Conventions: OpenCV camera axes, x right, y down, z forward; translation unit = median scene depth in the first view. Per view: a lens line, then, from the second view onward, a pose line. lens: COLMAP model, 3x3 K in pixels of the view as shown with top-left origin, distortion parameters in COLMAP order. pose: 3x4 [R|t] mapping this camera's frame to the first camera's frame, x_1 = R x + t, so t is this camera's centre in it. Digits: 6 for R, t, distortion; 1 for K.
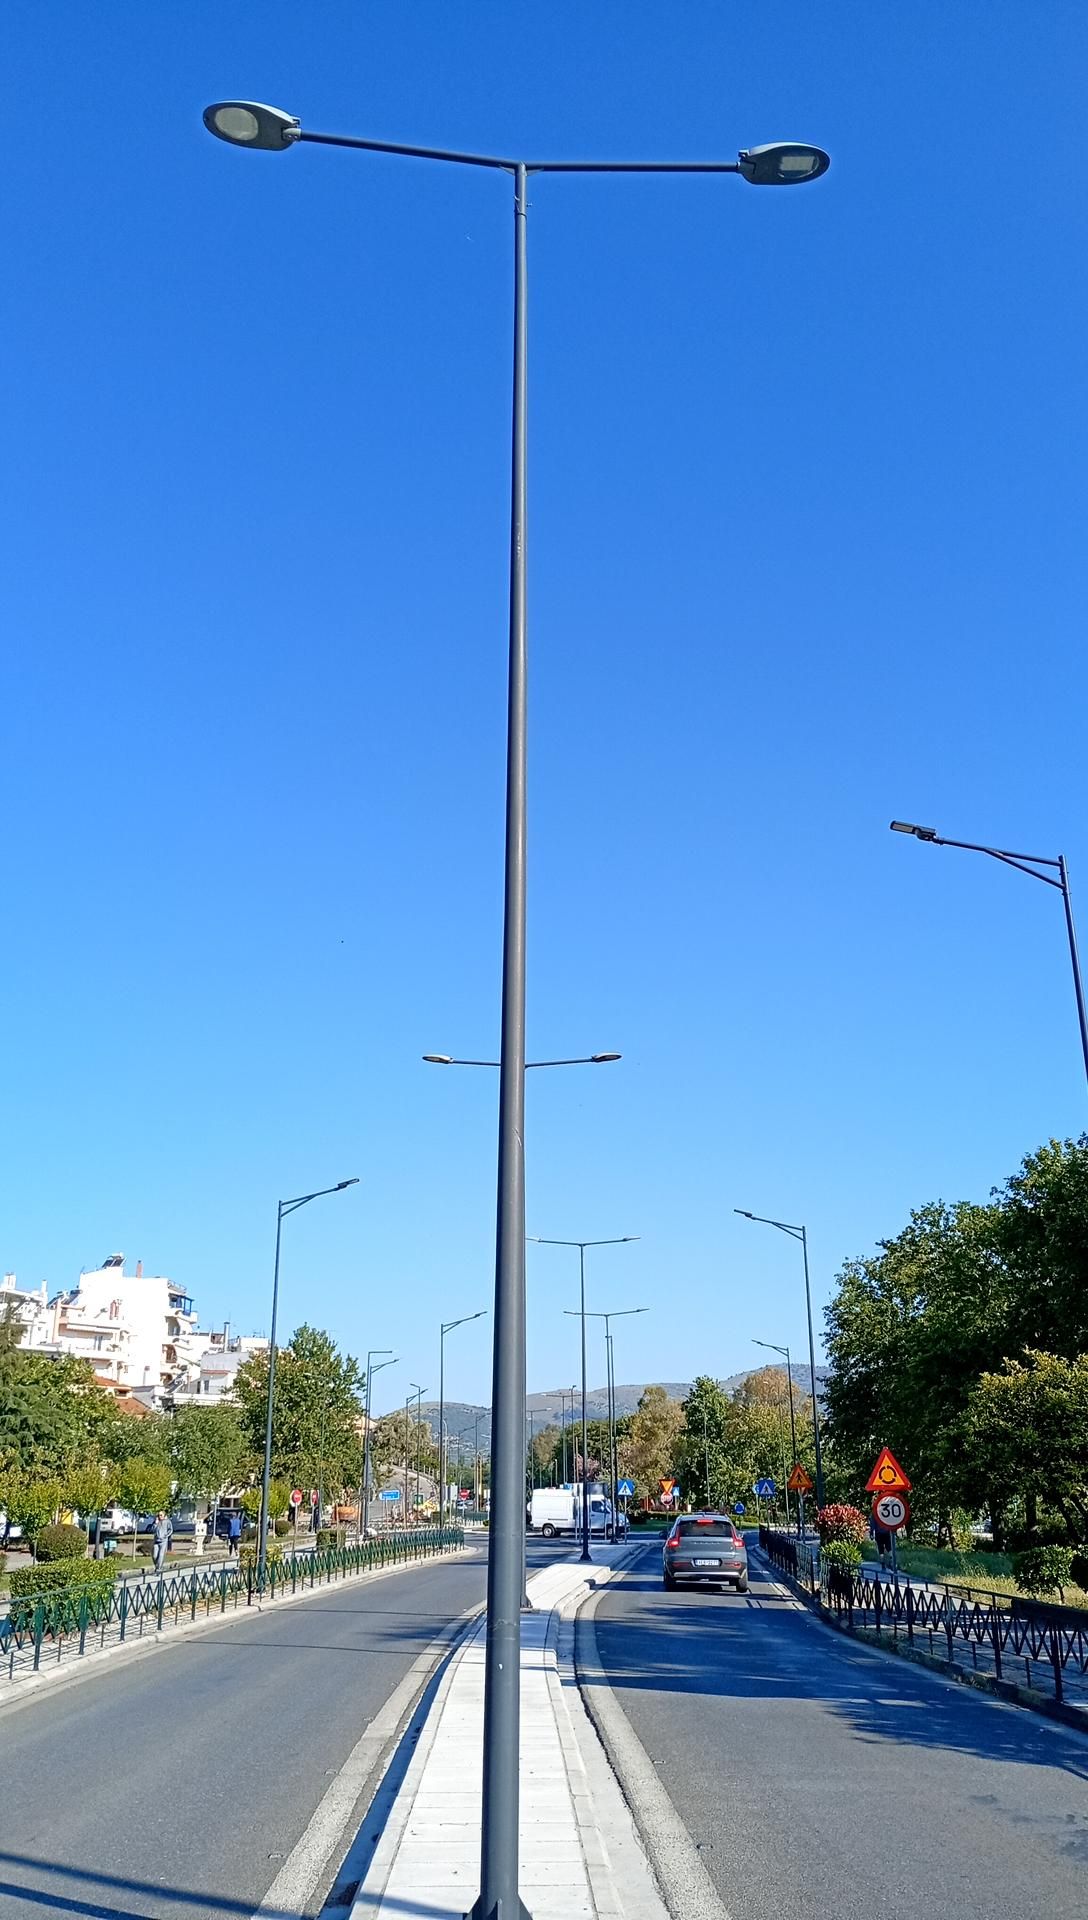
lens RADIAL K [[1469.4, 0, 563.1], [0, 1469.4, 954.2], [0, 0, 1]] dist [0.087211, -0.214992]
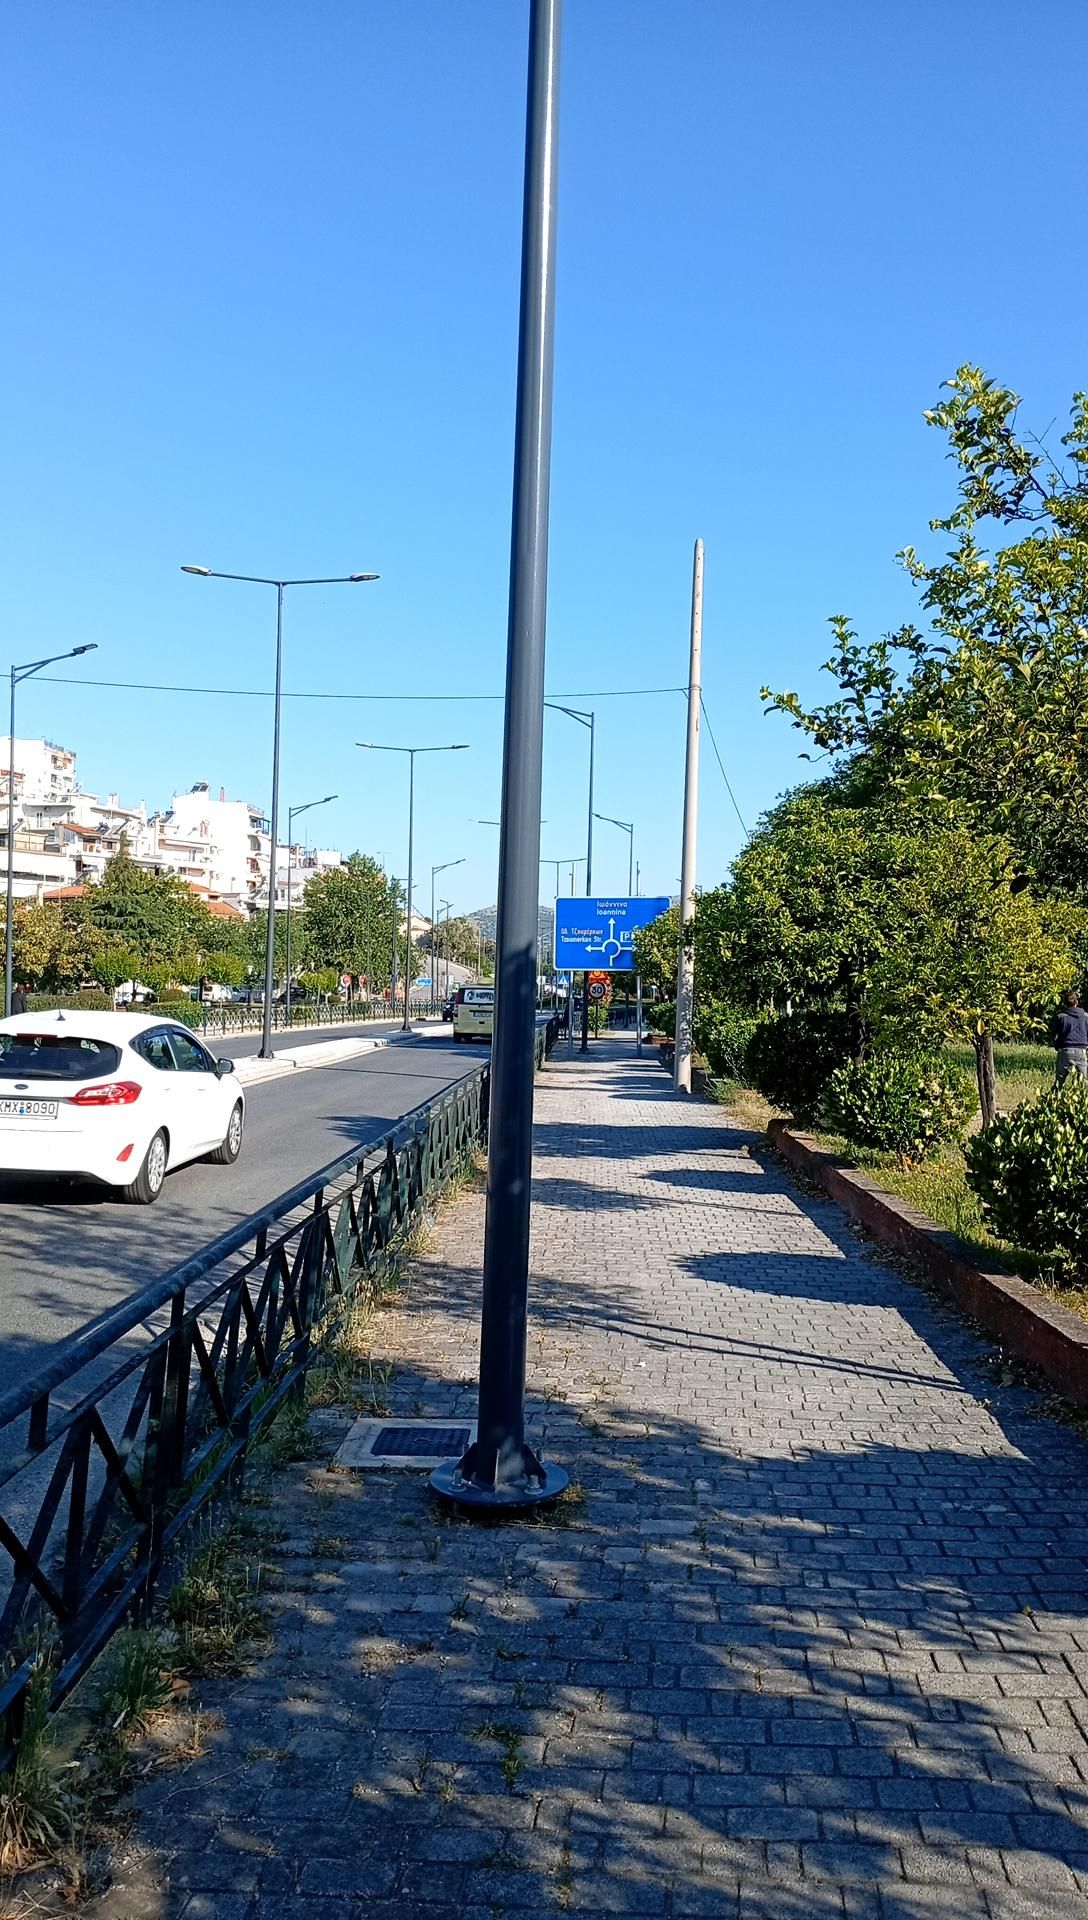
lens RADIAL K [[1469.4, 0, 563.1], [0, 1469.4, 954.2], [0, 0, 1]] dist [0.087211, -0.214992]
pose [[0.998402, 0.029021, -0.048481, 0.051336], [-0.011991, 0.947304, 0.320112, -0.054268], [0.055216, -0.319019, 0.946139, -0.154989]]
